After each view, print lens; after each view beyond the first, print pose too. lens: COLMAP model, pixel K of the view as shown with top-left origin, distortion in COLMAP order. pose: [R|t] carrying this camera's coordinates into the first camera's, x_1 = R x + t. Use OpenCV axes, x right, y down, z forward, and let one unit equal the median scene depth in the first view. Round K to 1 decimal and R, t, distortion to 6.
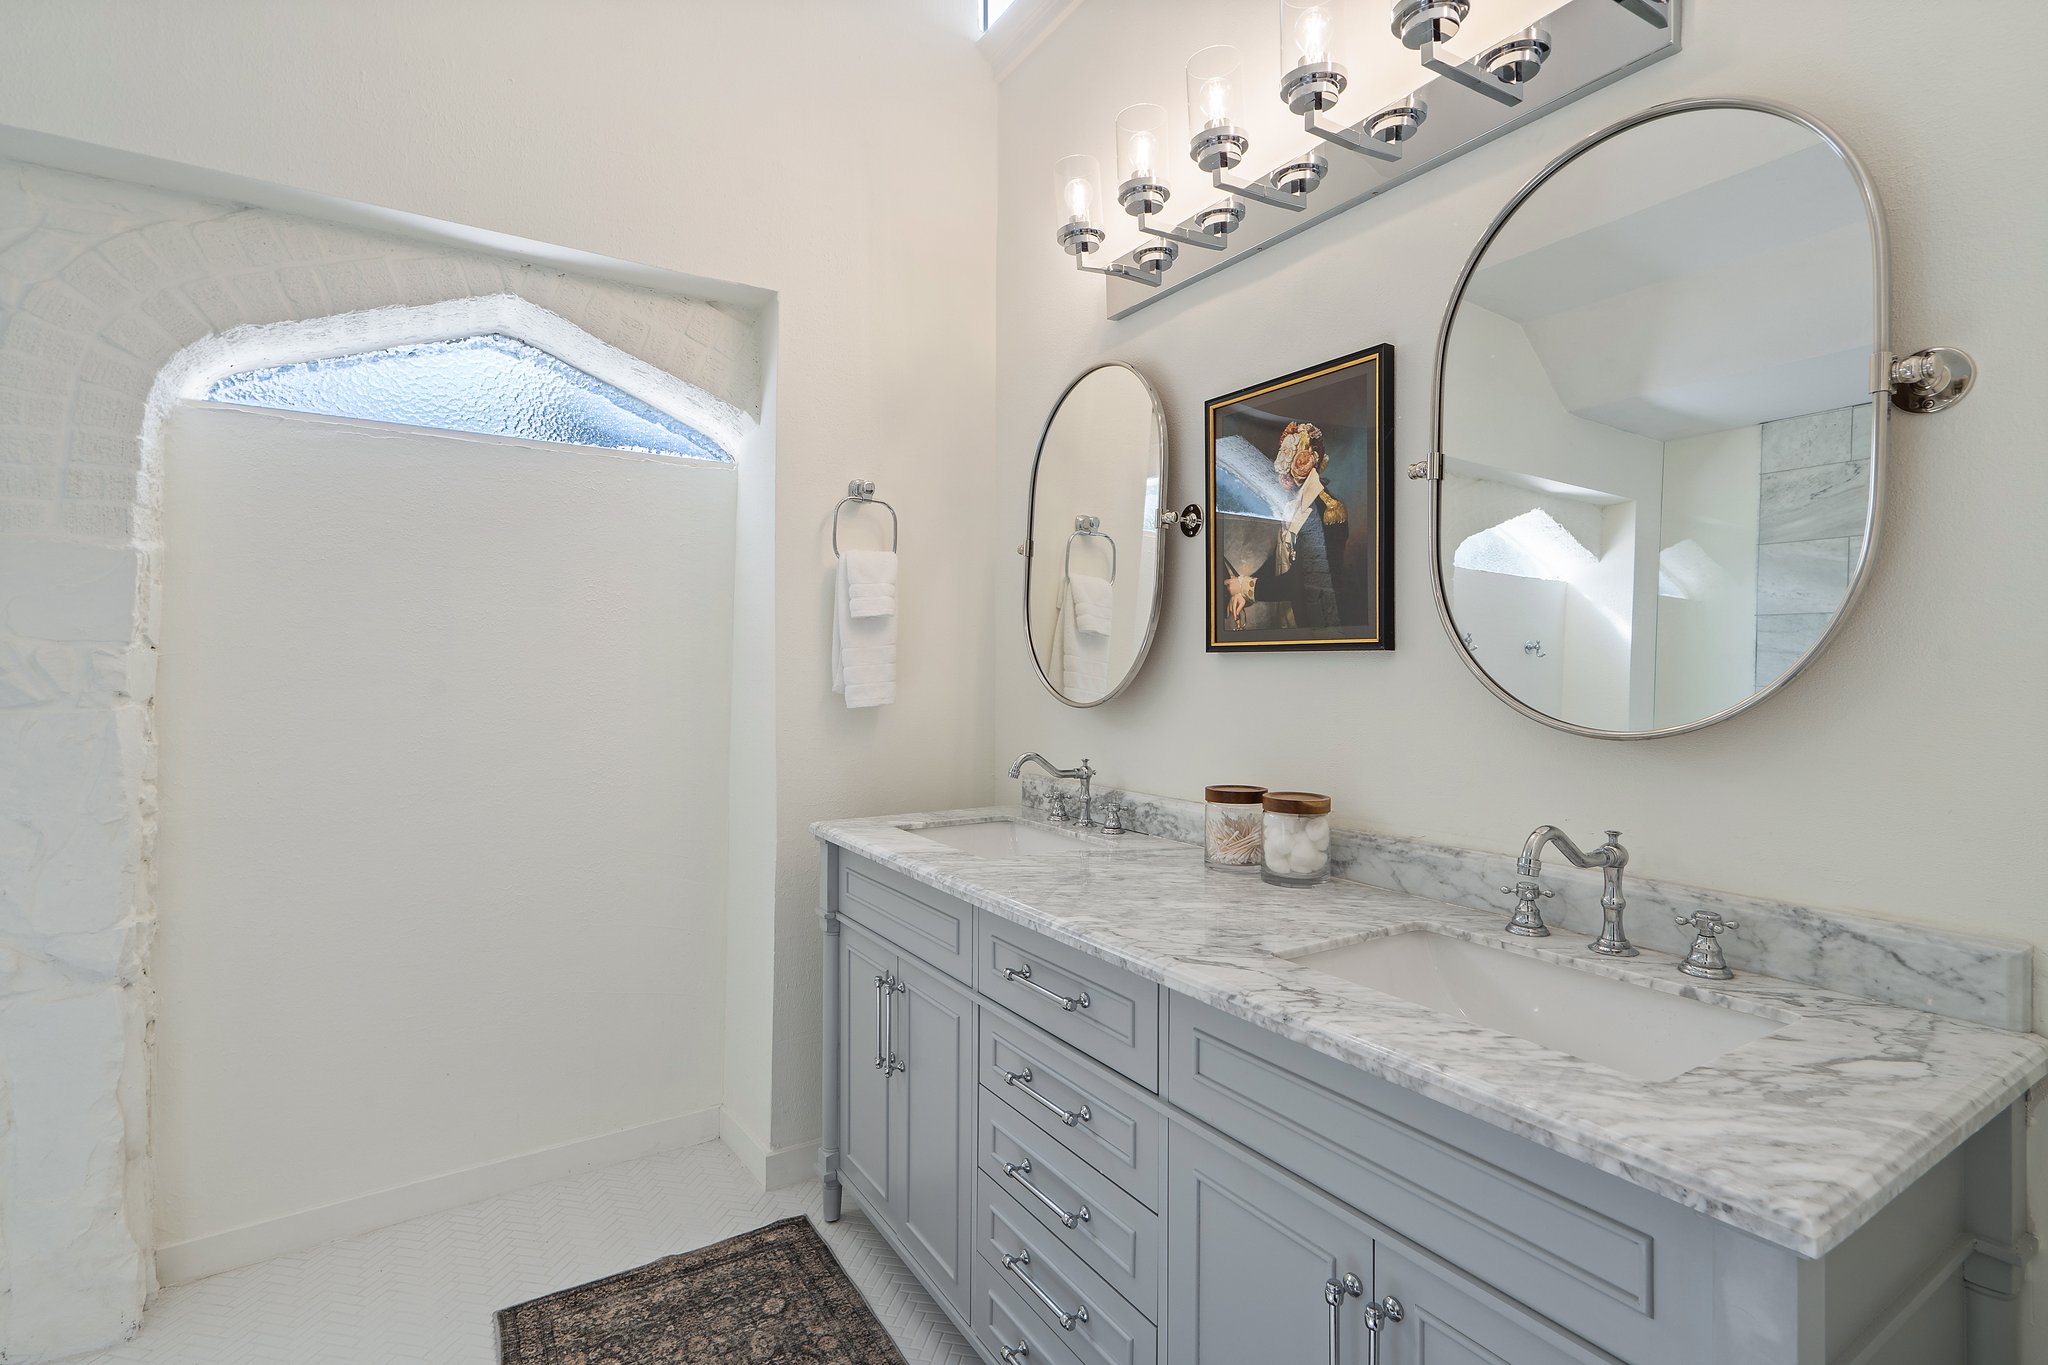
lens RADIAL K [[958.1, 0, 1031.9], [0, 958.1, 662.1], [0, 0, 1]] dist [-0.001564, 0.000346]
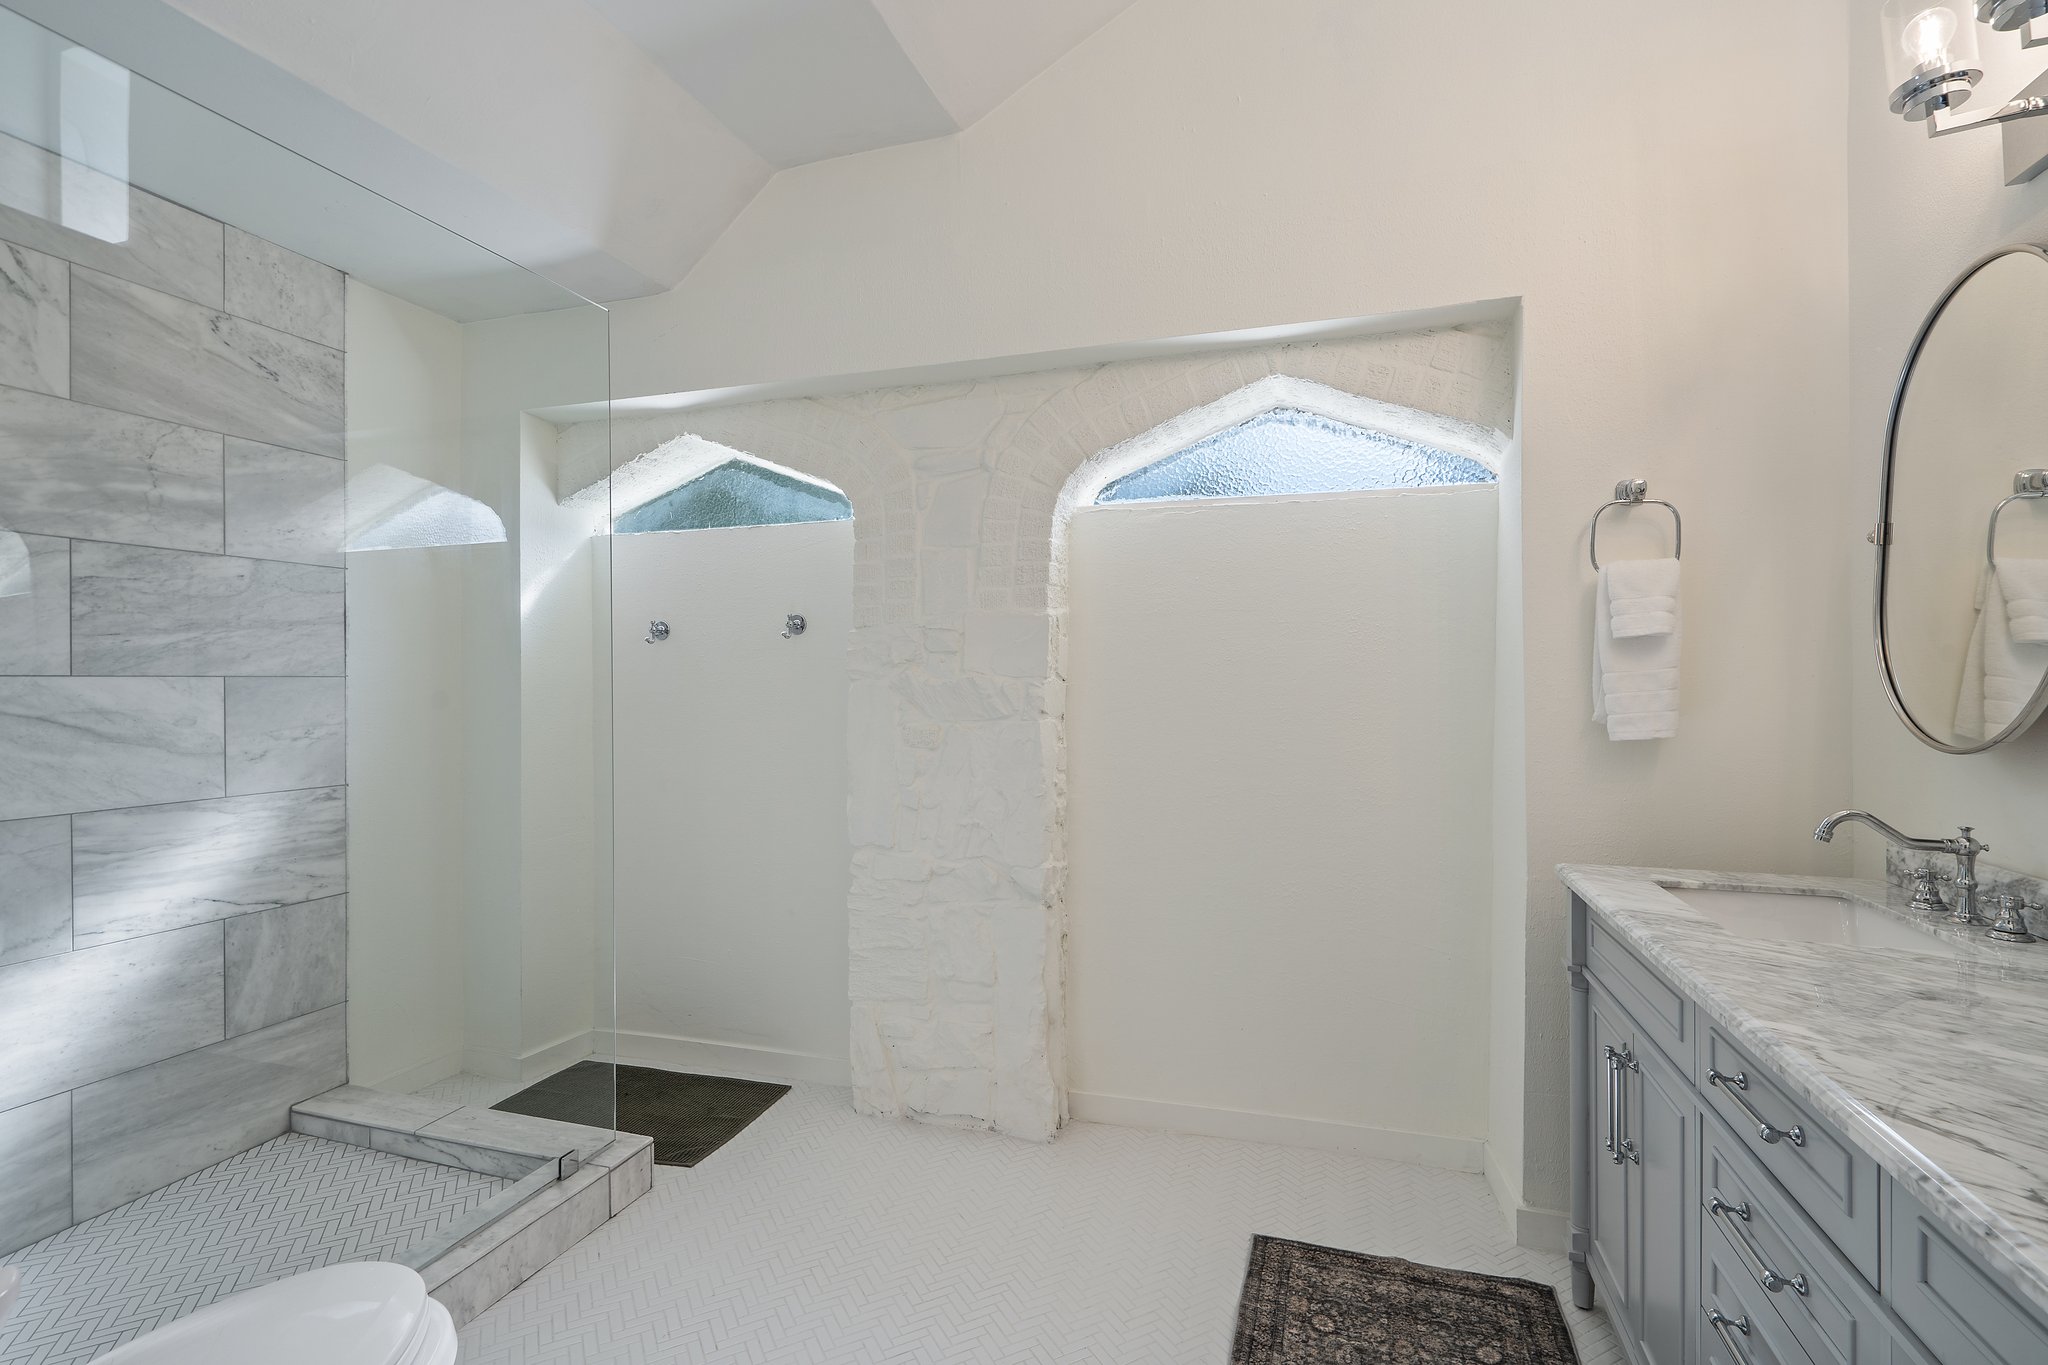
lens RADIAL K [[958.1, 0, 1028.1], [0, 958.1, 686.4], [0, 0, 1]] dist [-0.001564, 0.000346]
pose [[0.629884, -0.003536, -0.776681, 0.183376], [0.006355, 0.999980, 0.000602, -0.006994], [0.776663, -0.005315, 0.629894, 0.030831]]
